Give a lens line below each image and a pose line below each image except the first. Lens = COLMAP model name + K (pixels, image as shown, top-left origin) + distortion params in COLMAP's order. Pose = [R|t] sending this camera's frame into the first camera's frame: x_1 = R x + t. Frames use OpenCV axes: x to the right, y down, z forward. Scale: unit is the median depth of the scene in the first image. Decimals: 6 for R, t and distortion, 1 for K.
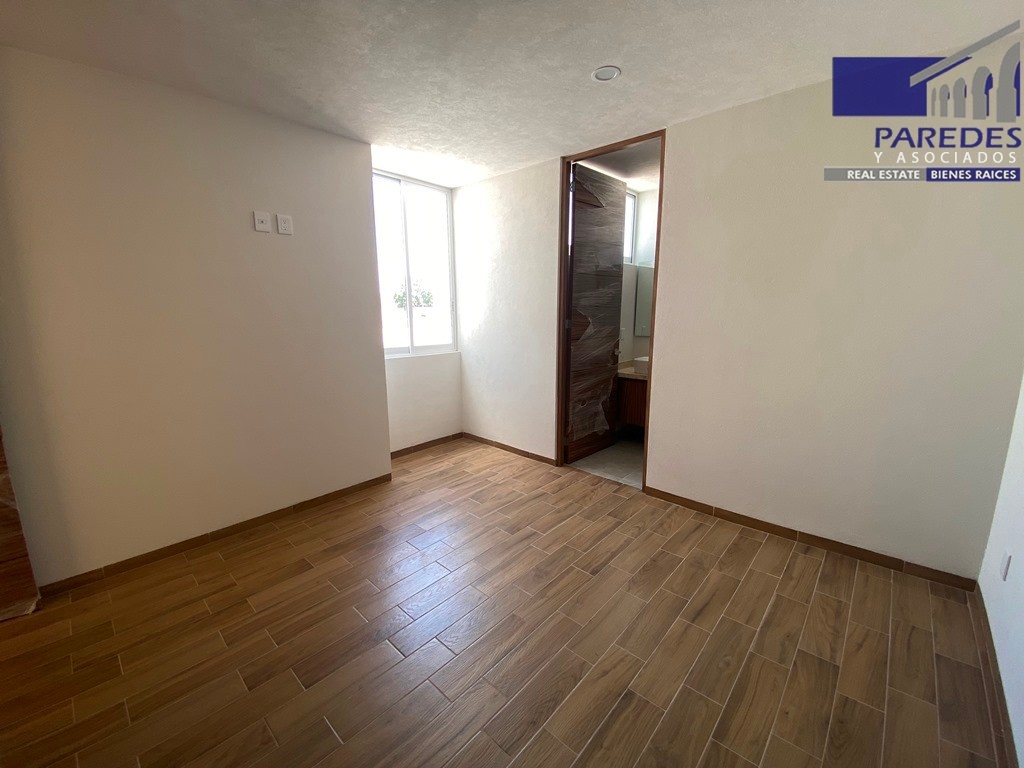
lens RADIAL K [[414.9, 0, 514.3], [0, 414.9, 381.8], [0, 0, 1]] dist [-0.009966, -0.006673]
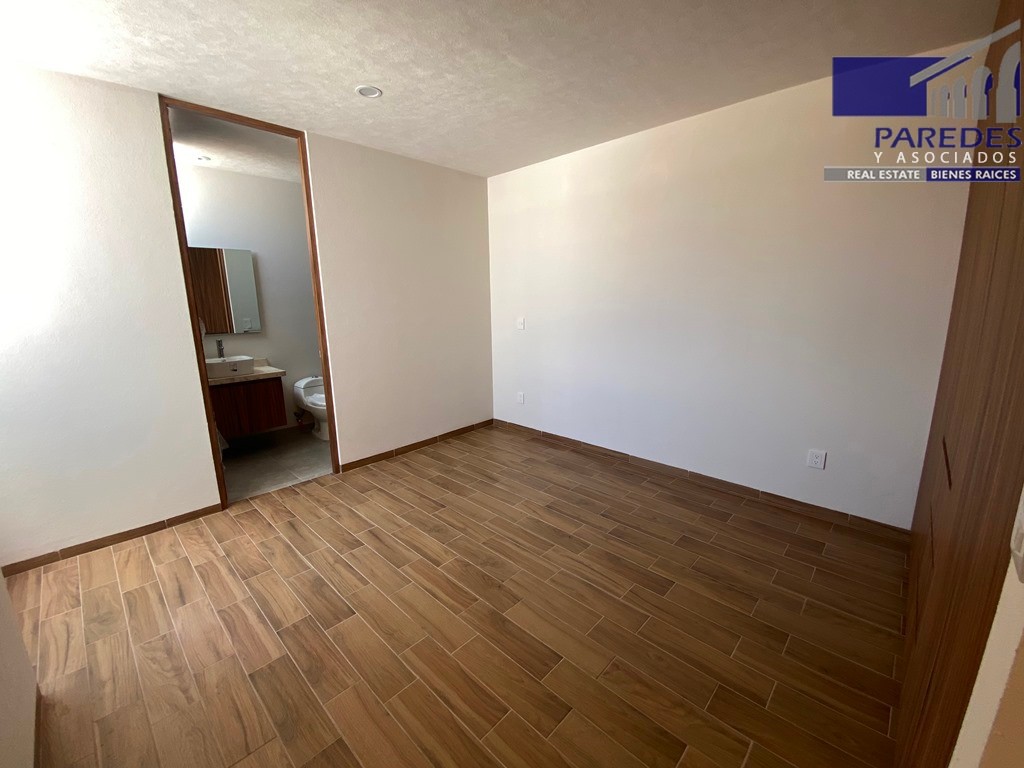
lens RADIAL K [[414.9, 0, 512.4], [0, 414.9, 383.7], [0, 0, 1]] dist [-0.009966, -0.006673]
pose [[0.021370, -0.195885, 0.980394, -0.754799], [0.199298, 0.961771, 0.187820, -0.072470], [-0.979706, 0.191377, 0.059593, 0.502730]]
